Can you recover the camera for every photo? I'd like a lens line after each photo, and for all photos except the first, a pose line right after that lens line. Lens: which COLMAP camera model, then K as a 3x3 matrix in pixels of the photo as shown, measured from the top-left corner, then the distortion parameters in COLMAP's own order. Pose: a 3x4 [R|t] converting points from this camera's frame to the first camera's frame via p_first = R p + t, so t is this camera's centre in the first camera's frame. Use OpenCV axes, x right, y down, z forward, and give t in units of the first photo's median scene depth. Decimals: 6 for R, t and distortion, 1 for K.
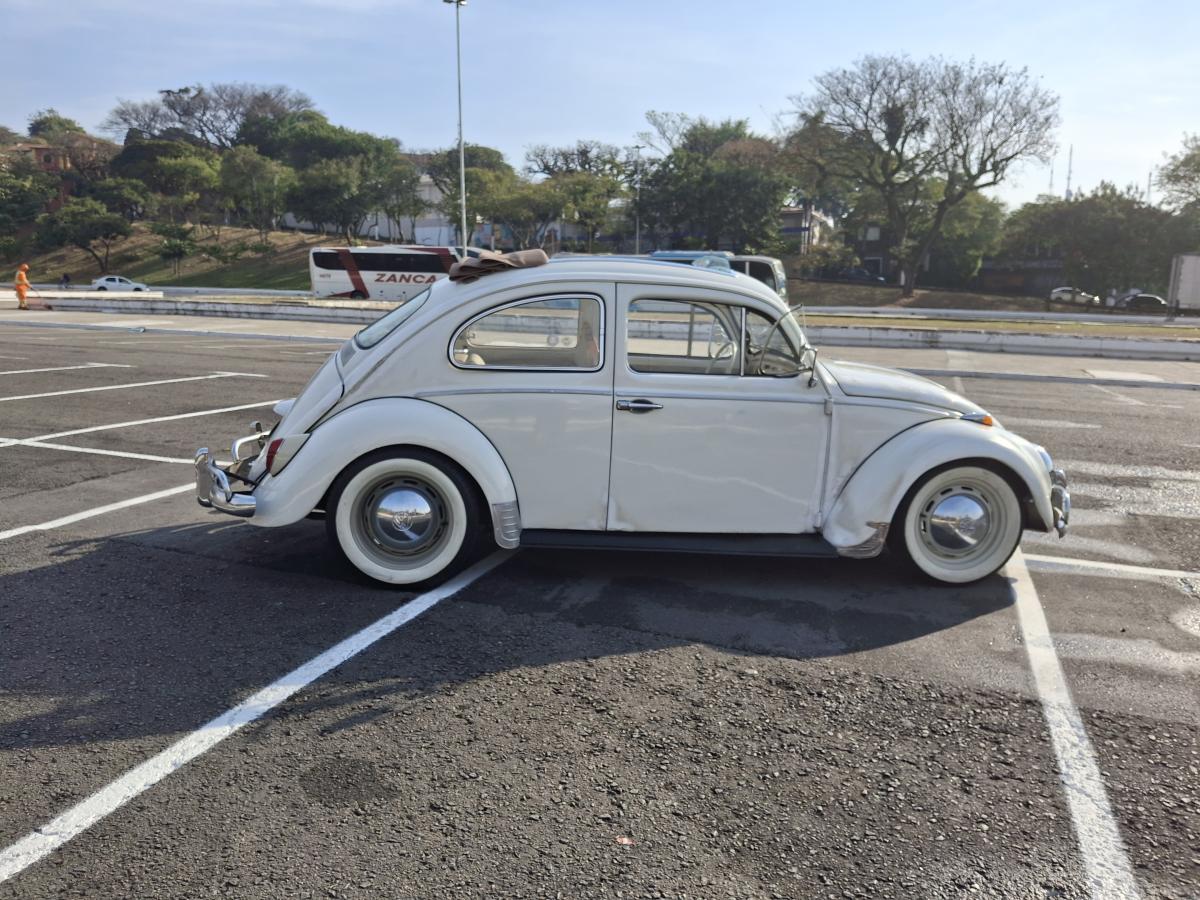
lens RADIAL K [[899.6, 0, 592.2], [0, 899.6, 448.9], [0, 0, 1]] dist [0.060800, -0.115869]
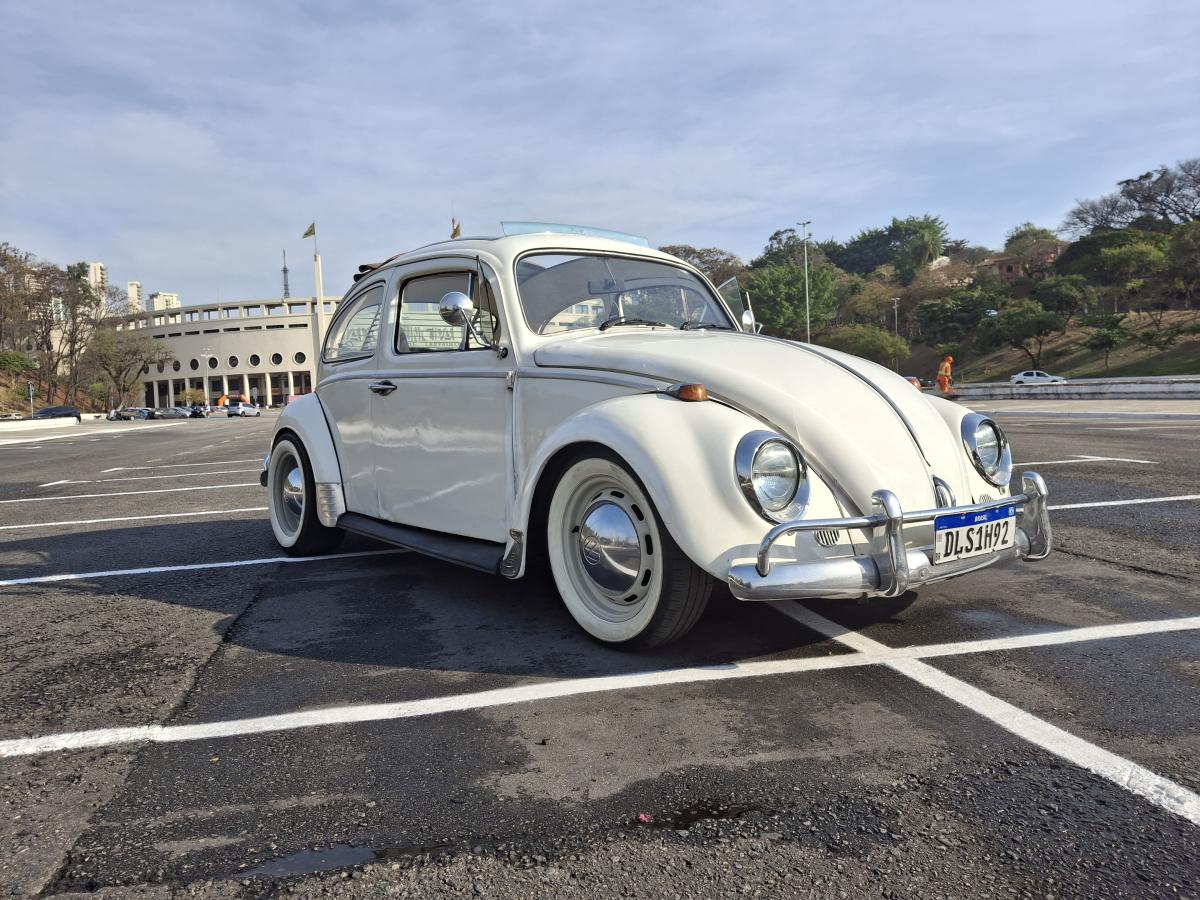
lens RADIAL K [[899.6, 0, 592.2], [0, 899.6, 448.9], [0, 0, 1]] dist [0.060800, -0.115869]
pose [[0.539141, 0.001242, -0.842215, 0.065244], [-0.093597, 0.993893, -0.058450, 0.003484], [0.836999, 0.110341, 0.535965, 0.044346]]
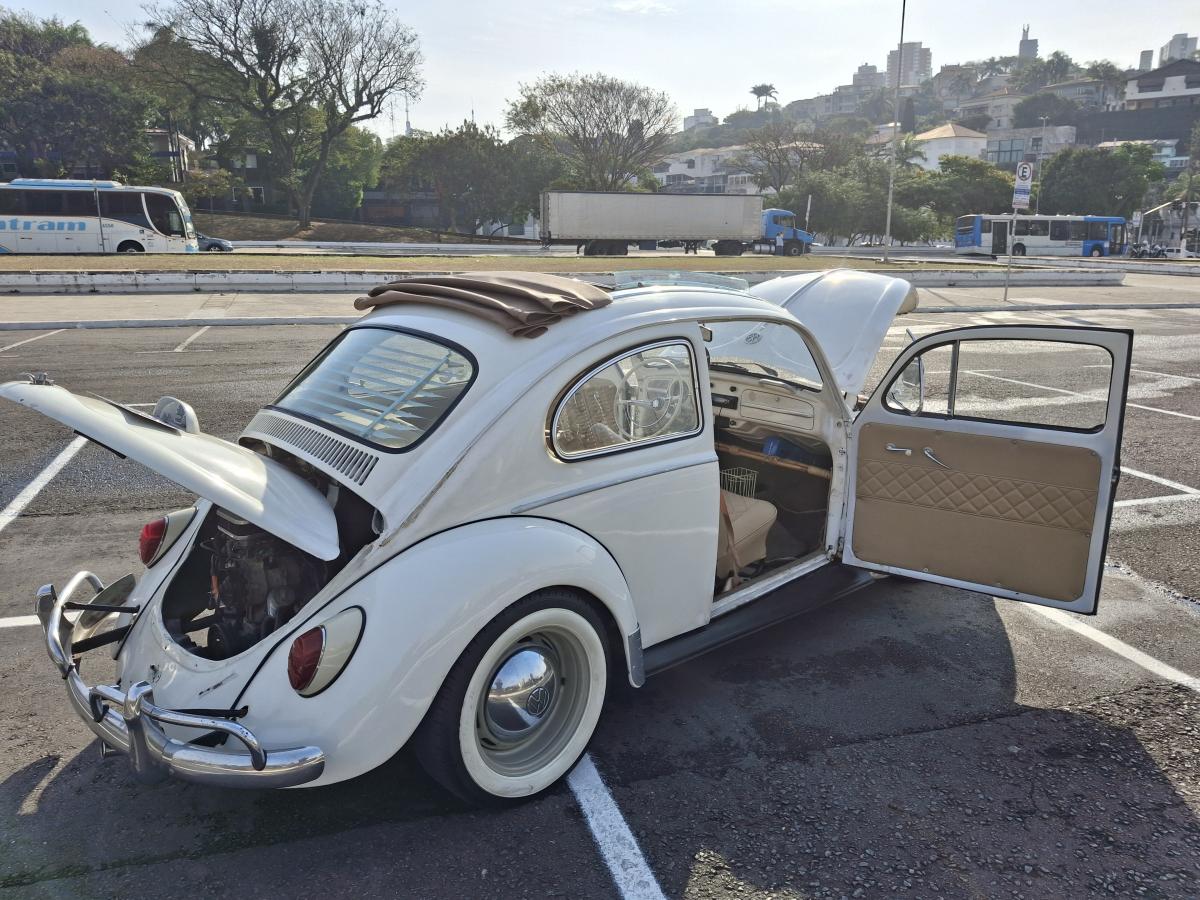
lens RADIAL K [[917.3, 0, 605.5], [0, 917.3, 427.4], [0, 0, 1]] dist [-0.012226, -0.007941]
pose [[0.774463, -0.150678, 0.614413, -0.036118], [0.117785, 0.988583, 0.093971, -0.011540], [-0.621557, -0.000408, 0.783369, 0.028257]]
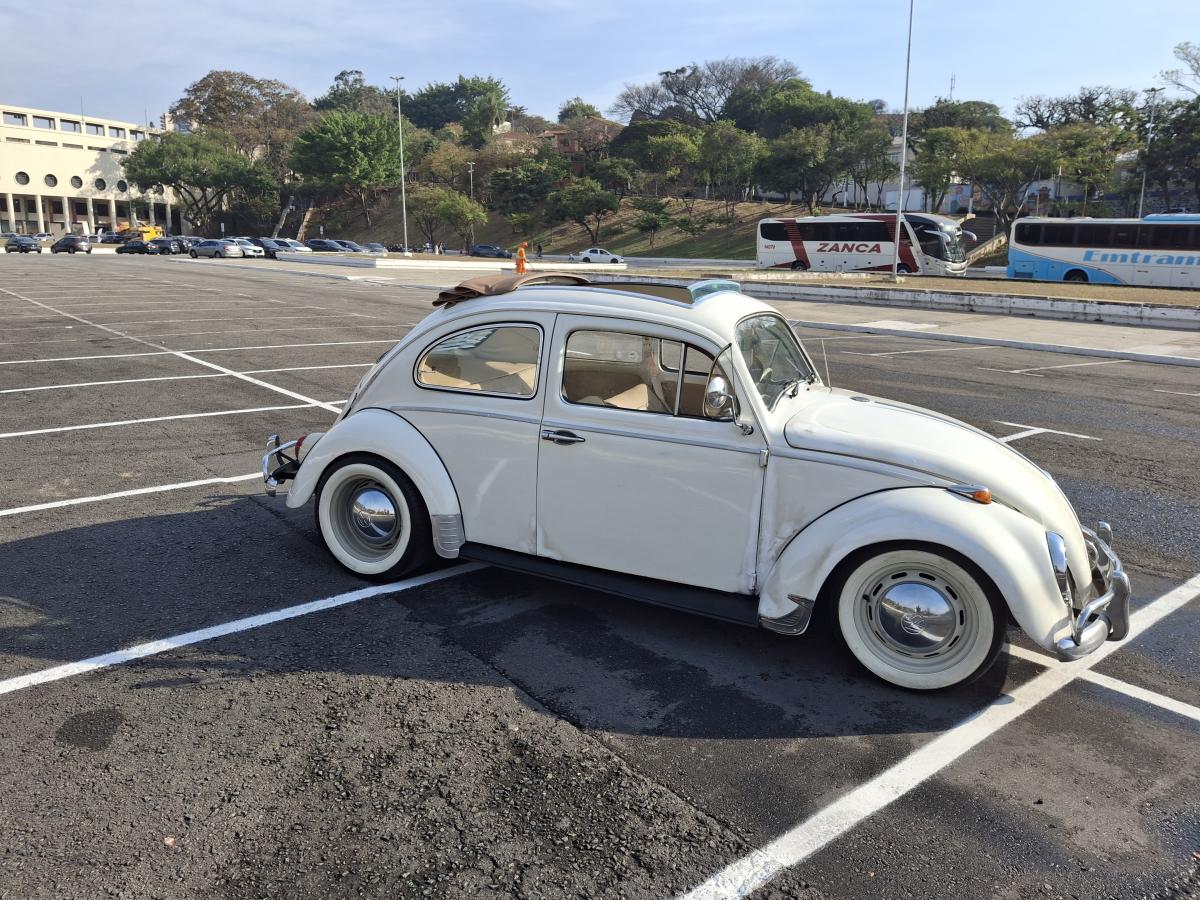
lens RADIAL K [[895.4, 0, 588.1], [0, 895.4, 454.3], [0, 0, 1]] dist [0.044777, -0.079007]
pose [[0.867313, 0.107834, -0.485942, 0.036826], [-0.086608, 0.994053, 0.066008, -0.006407], [0.490170, -0.015163, 0.871495, 0.010346]]
